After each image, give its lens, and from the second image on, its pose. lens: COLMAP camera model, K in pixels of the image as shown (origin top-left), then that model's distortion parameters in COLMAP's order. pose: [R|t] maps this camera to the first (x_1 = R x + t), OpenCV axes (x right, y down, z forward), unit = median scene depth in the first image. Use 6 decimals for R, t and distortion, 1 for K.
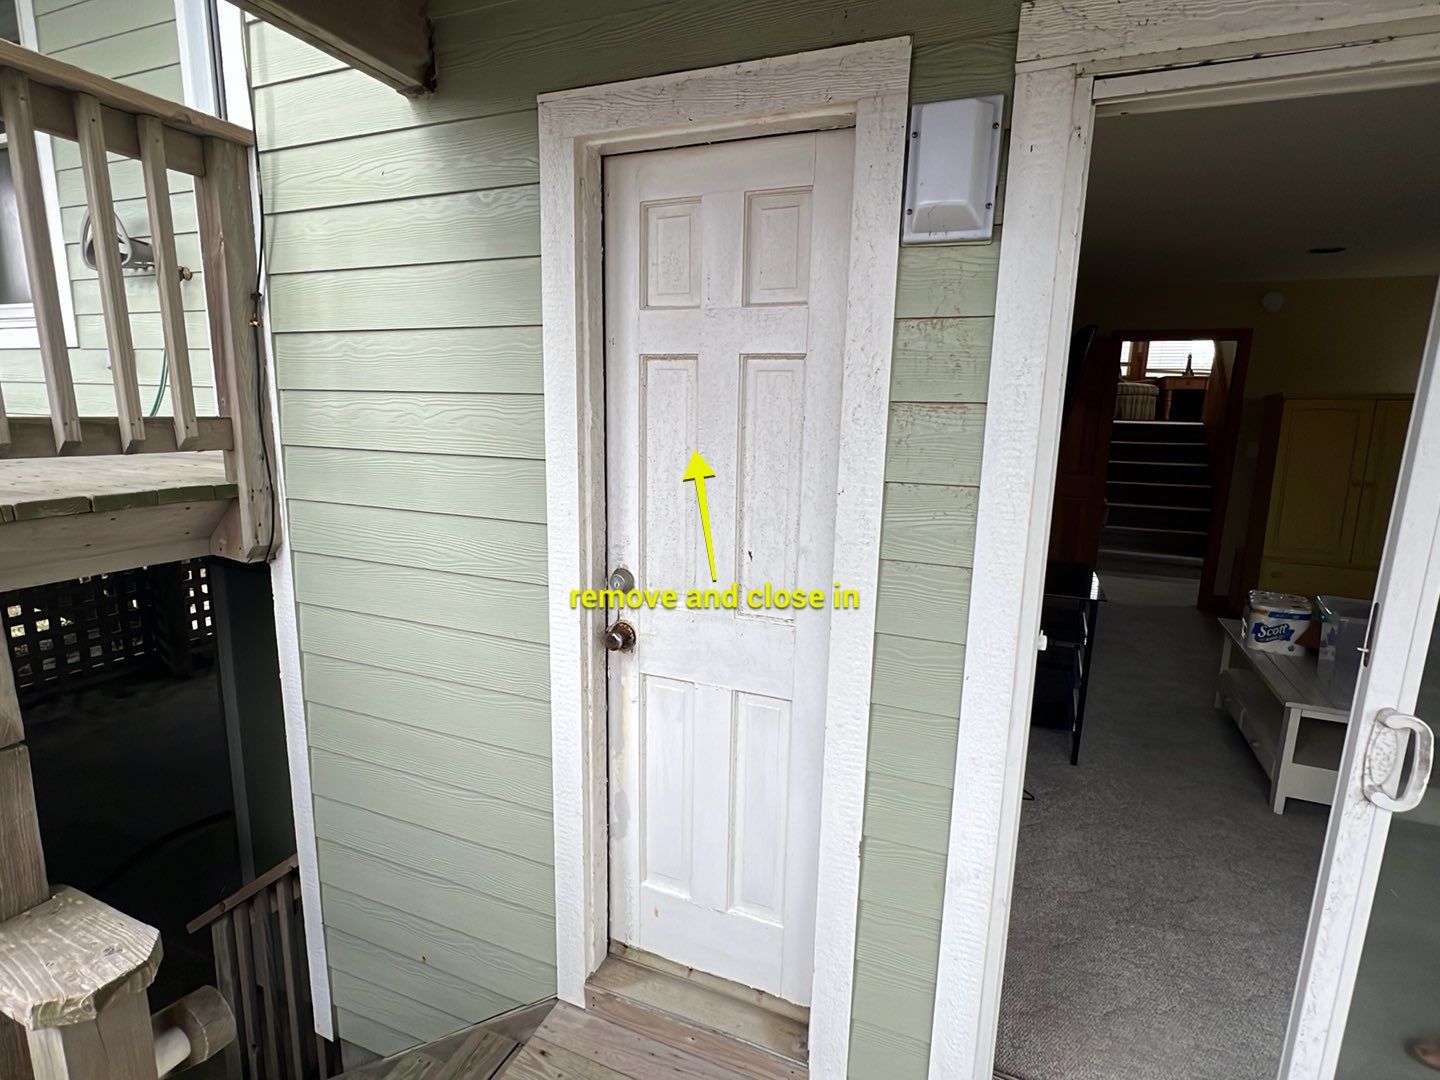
lens RADIAL K [[729.9, 0, 715.5], [0, 729.9, 540.4], [0, 0, 1]] dist [0.001931, 0.000009]
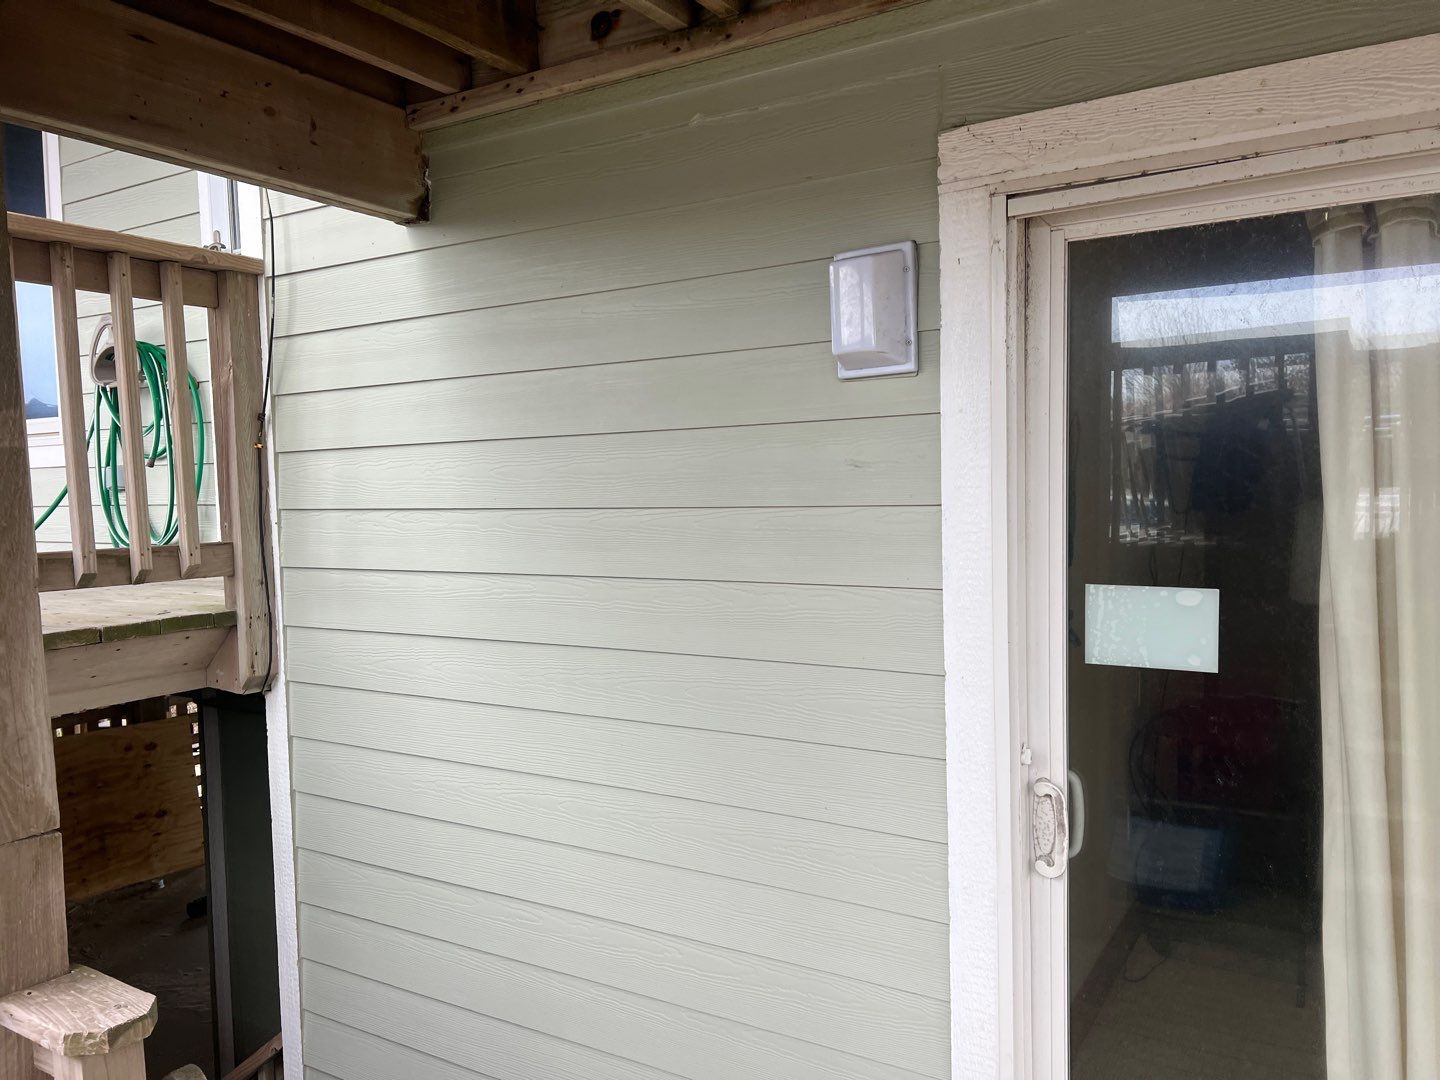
lens RADIAL K [[1084.8, 0, 730.0], [0, 1084.8, 552.9], [0, 0, 1]] dist [0.066558, -0.070827]
pose [[0.987226, -0.035127, -0.155407, 0.227055], [0.016366, 0.992592, -0.120390, 0.033266], [0.158485, 0.116308, 0.980487, -0.340461]]
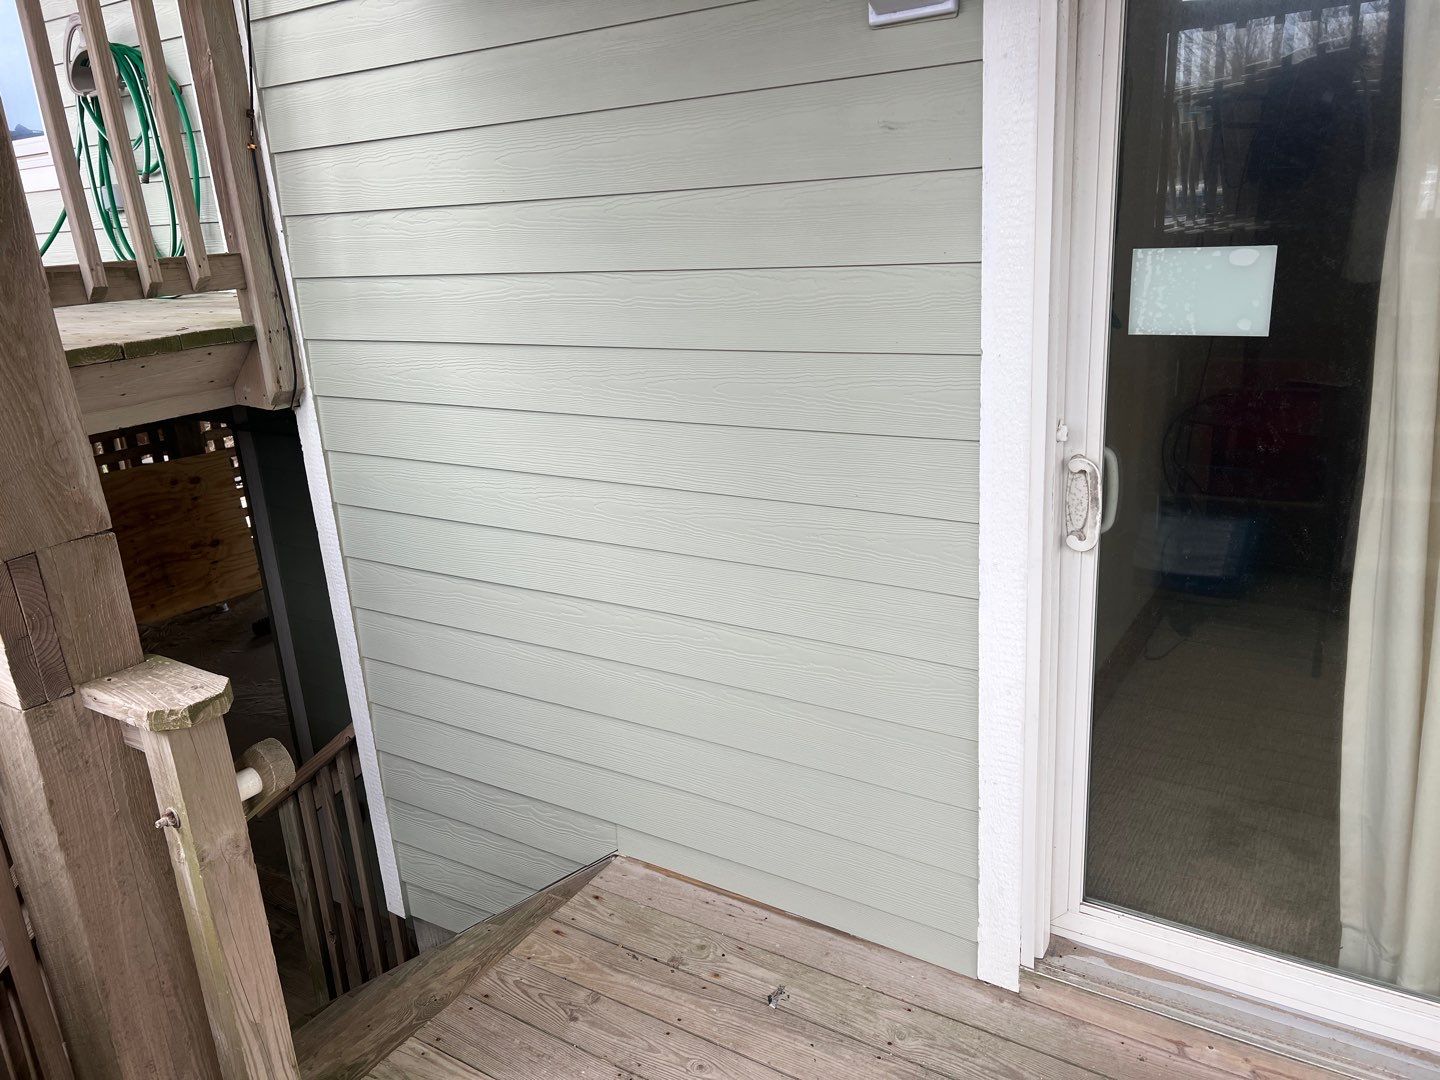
lens RADIAL K [[1088.2, 0, 726.3], [0, 1088.2, 542.6], [0, 0, 1]] dist [0.048943, -0.044509]
pose [[0.981304, -0.027771, -0.190451, 0.220468], [0.050799, 0.991818, 0.117122, 0.070995], [0.185641, -0.124607, 0.974685, -0.324227]]
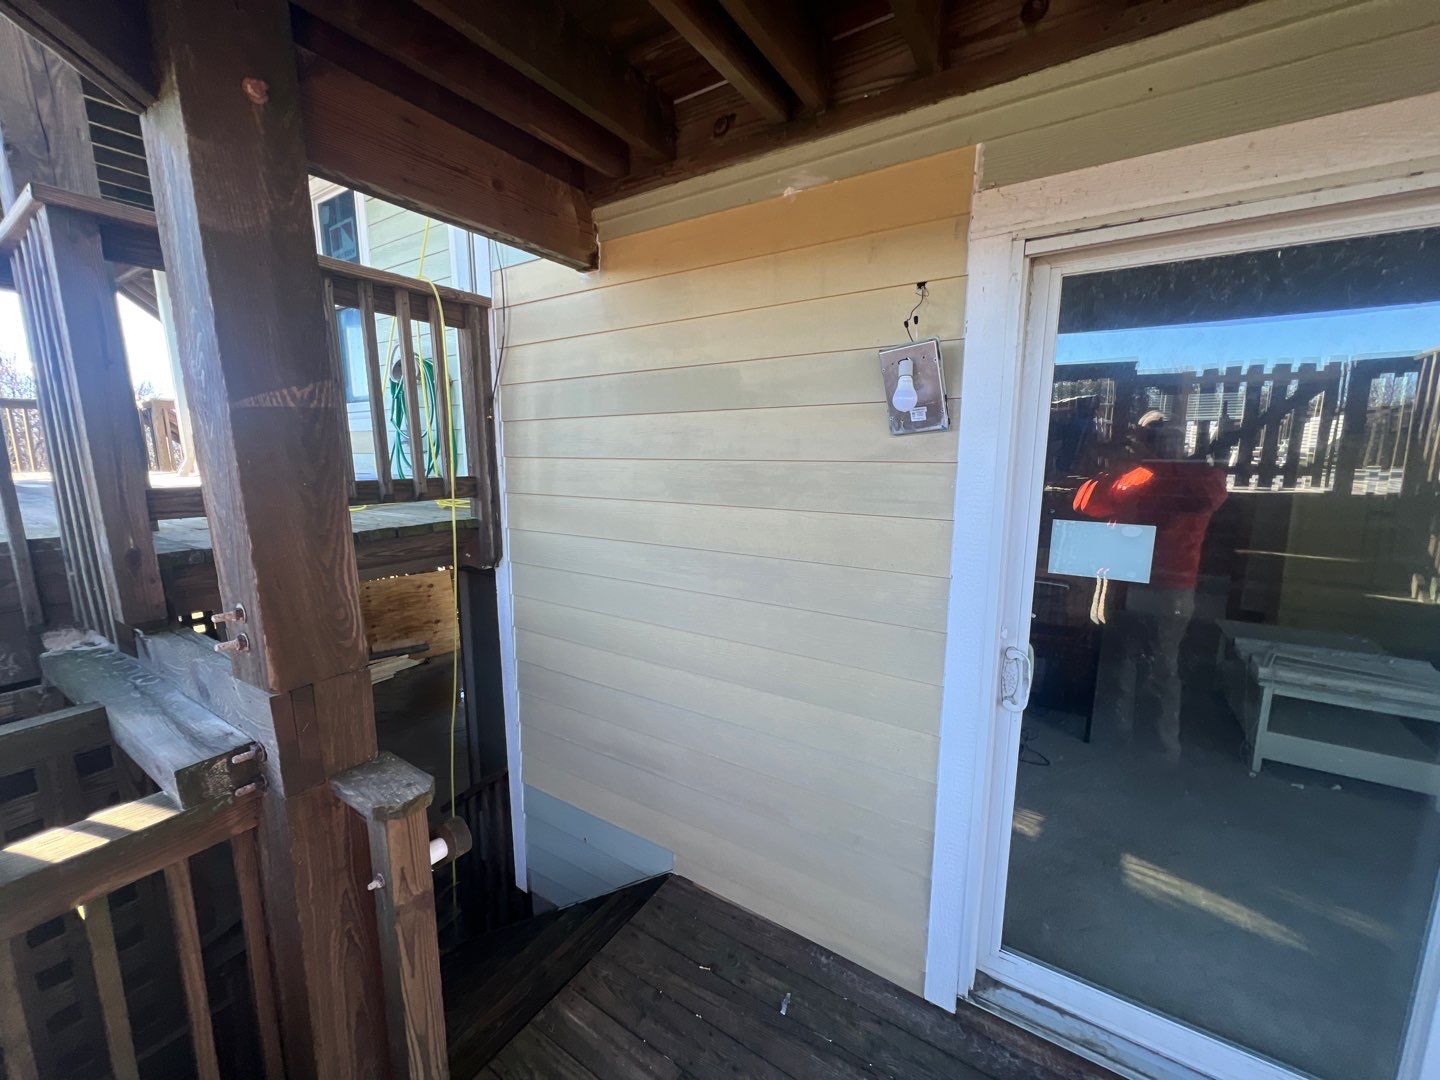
lens RADIAL K [[574.0, 0, 719.0], [0, 574.0, 538.2], [0, 0, 1]] dist [0.002406, -0.000753]
pose [[0.984442, 0.003234, -0.175678, 0.079220], [-0.008850, 0.999474, -0.031191, -0.001976], [0.175485, 0.032261, 0.983953, -0.131609]]
